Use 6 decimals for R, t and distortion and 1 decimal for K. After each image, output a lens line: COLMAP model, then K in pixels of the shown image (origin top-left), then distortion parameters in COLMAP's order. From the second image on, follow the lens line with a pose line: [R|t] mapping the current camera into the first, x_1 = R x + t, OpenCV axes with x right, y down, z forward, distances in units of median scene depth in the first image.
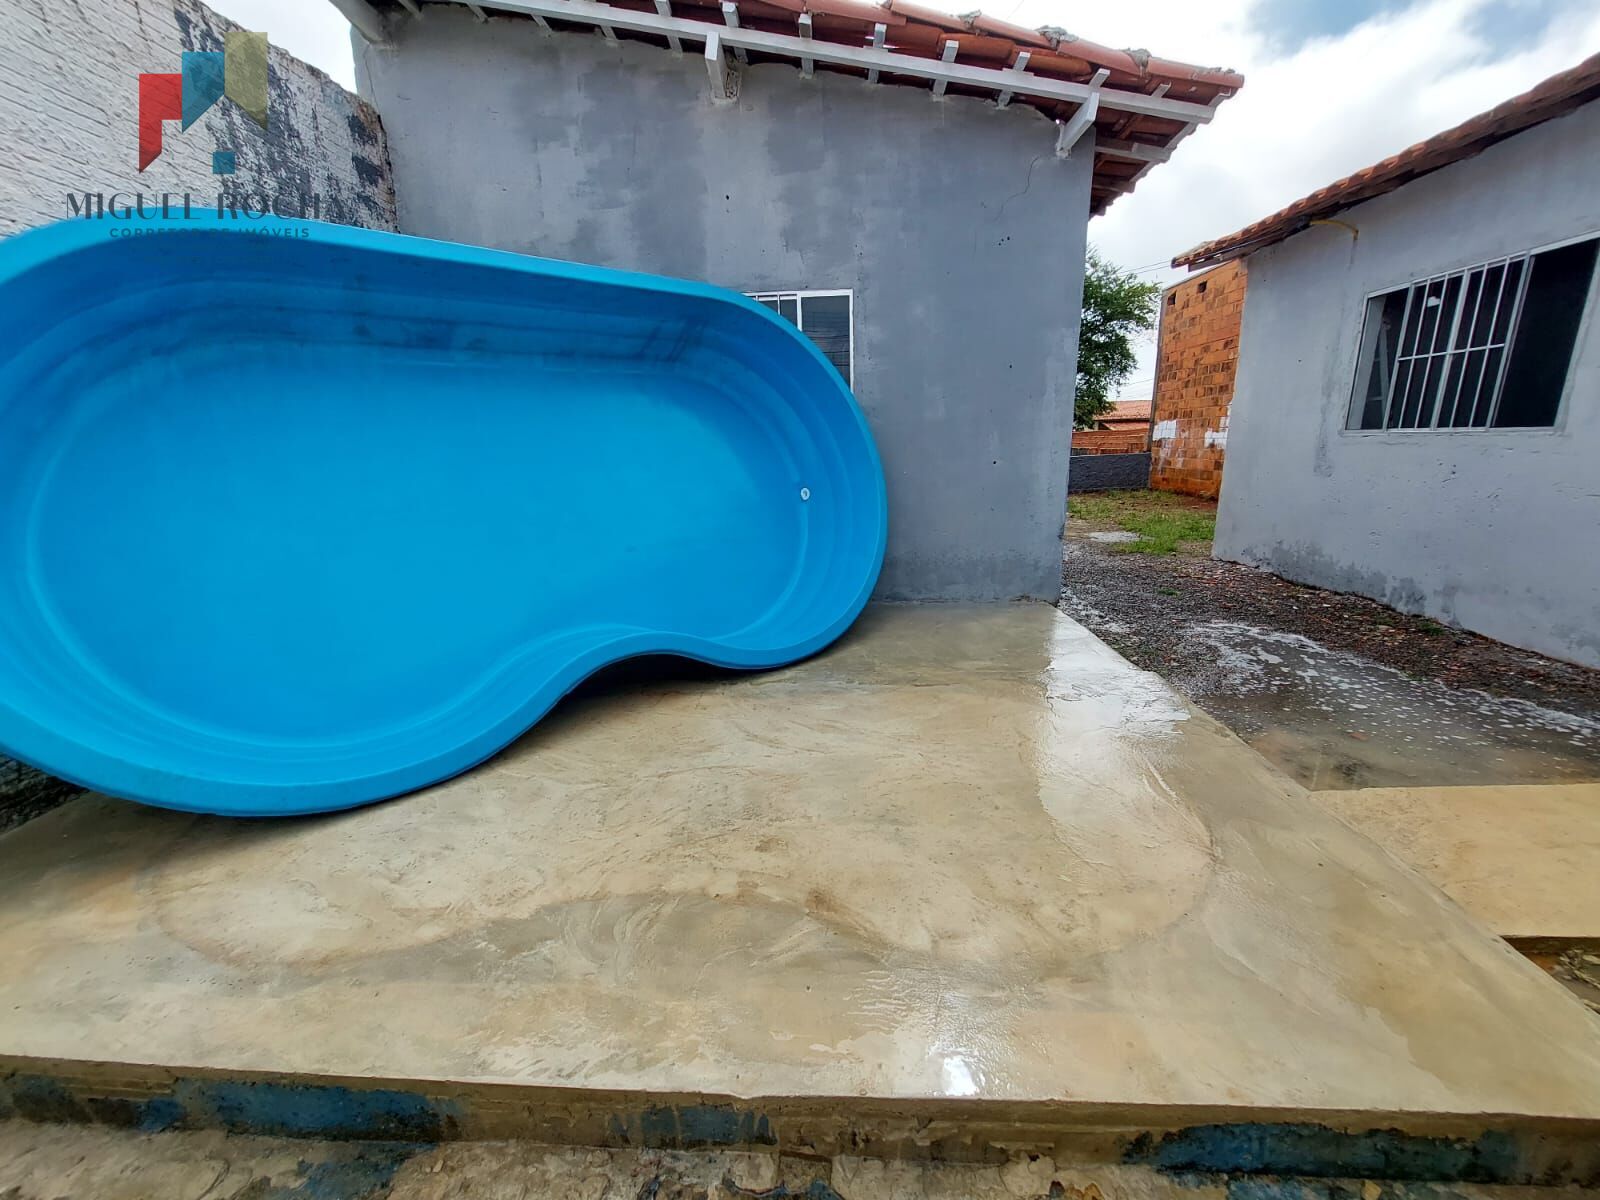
lens RADIAL K [[634.6, 0, 799.8], [0, 634.6, 601.1], [0, 0, 1]] dist [-0.002230, 0.000759]
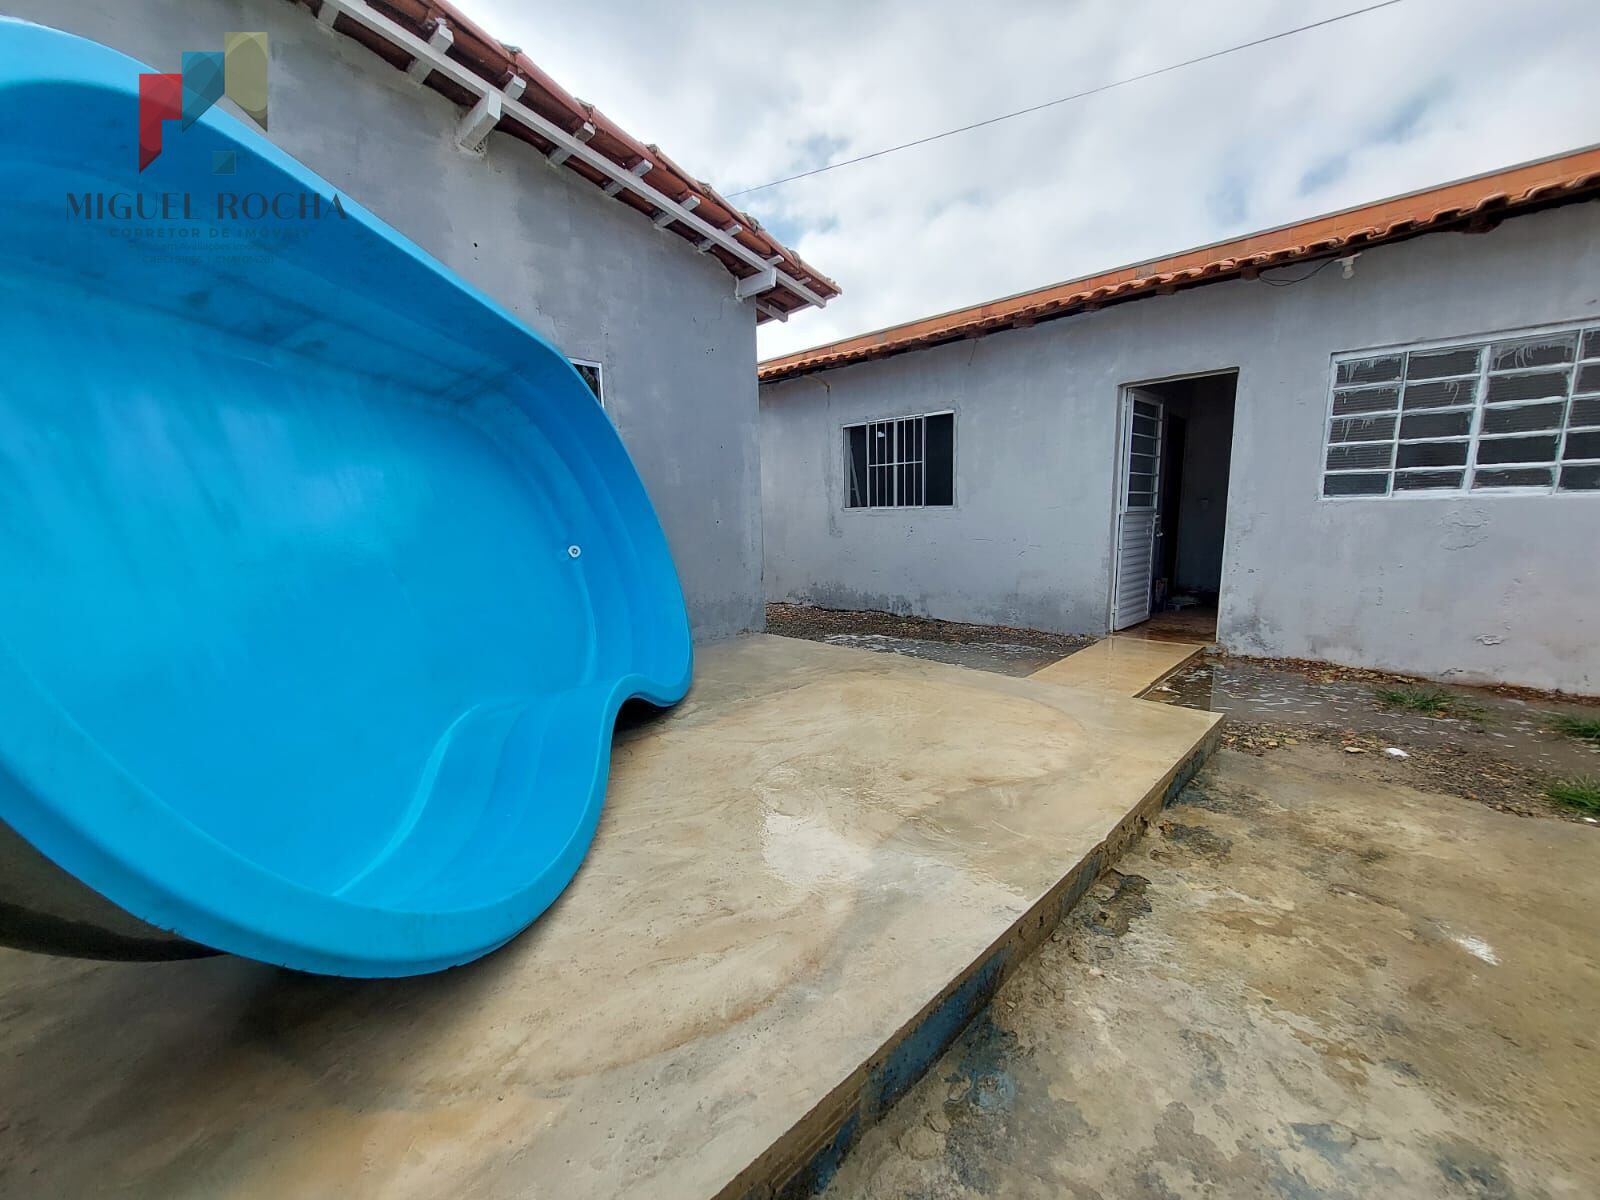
lens RADIAL K [[634.6, 0, 807.2], [0, 634.6, 601.0], [0, 0, 1]] dist [-0.002230, 0.000759]
pose [[0.662778, -0.082547, 0.744252, -0.545001], [0.179888, 0.982352, -0.051240, 0.025636], [-0.726887, 0.167843, 0.665931, 0.096686]]
